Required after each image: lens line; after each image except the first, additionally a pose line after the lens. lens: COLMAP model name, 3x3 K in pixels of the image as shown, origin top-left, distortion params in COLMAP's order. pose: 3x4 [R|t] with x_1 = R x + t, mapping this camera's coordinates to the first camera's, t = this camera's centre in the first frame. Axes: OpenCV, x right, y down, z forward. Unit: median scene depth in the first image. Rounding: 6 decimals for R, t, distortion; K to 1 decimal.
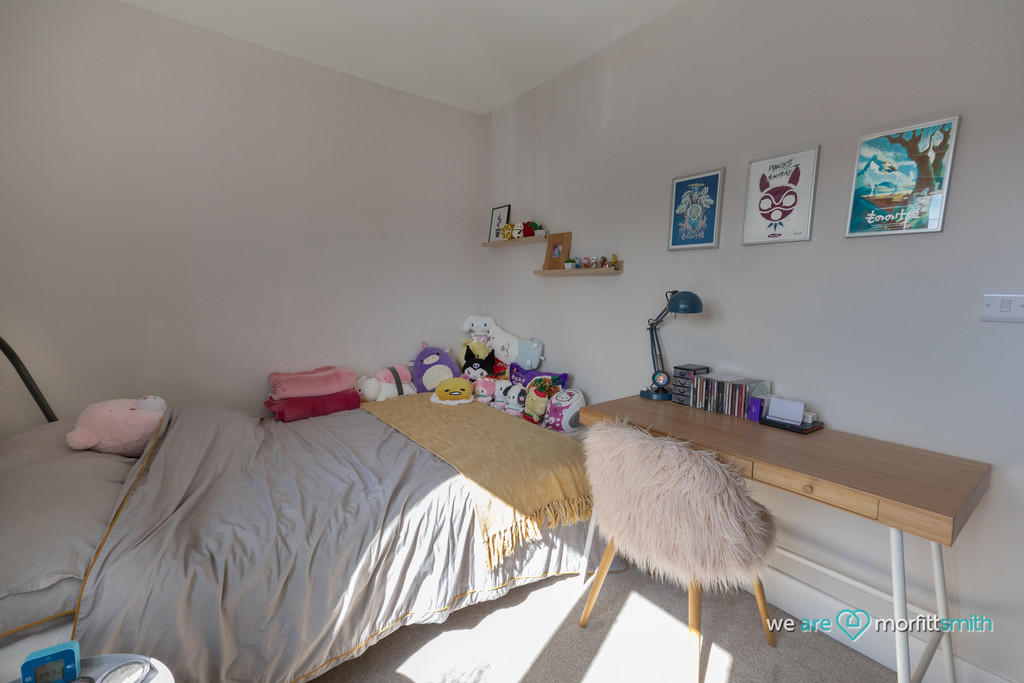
lens RADIAL K [[455.4, 0, 511.2], [0, 455.4, 334.1], [0, 0, 1]] dist [0.027096, -0.000178]
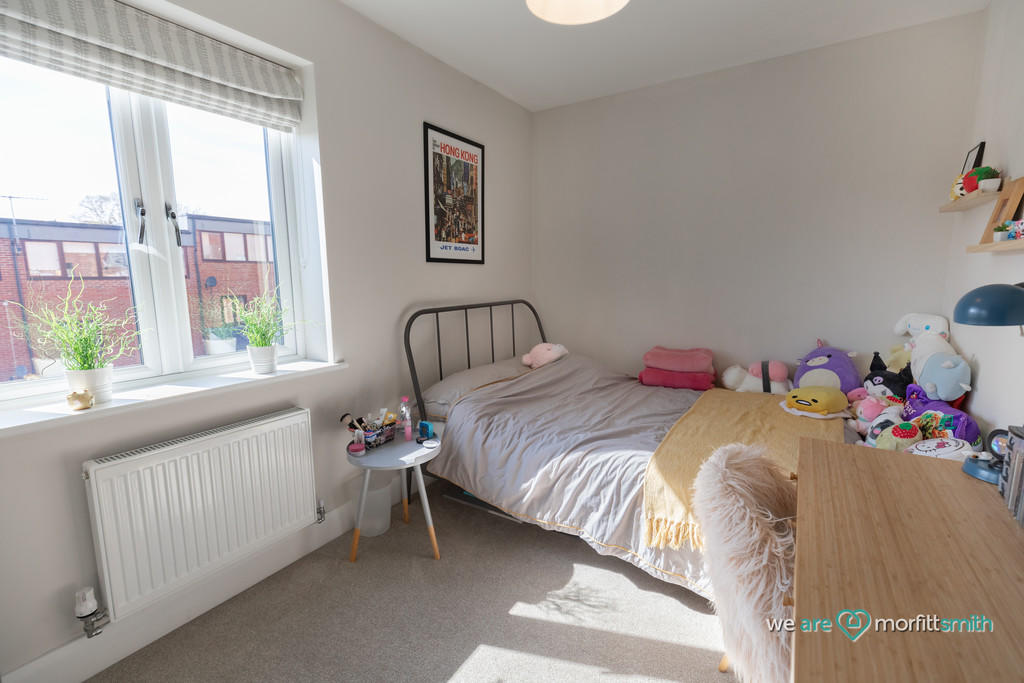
lens RADIAL K [[455.4, 0, 502.5], [0, 455.4, 346.4], [0, 0, 1]] dist [0.027096, -0.000178]
pose [[0.306037, 0.138113, -0.941948, 0.760183], [-0.082587, 0.989542, 0.118259, -0.041244], [0.948431, 0.041601, 0.314243, 0.309931]]
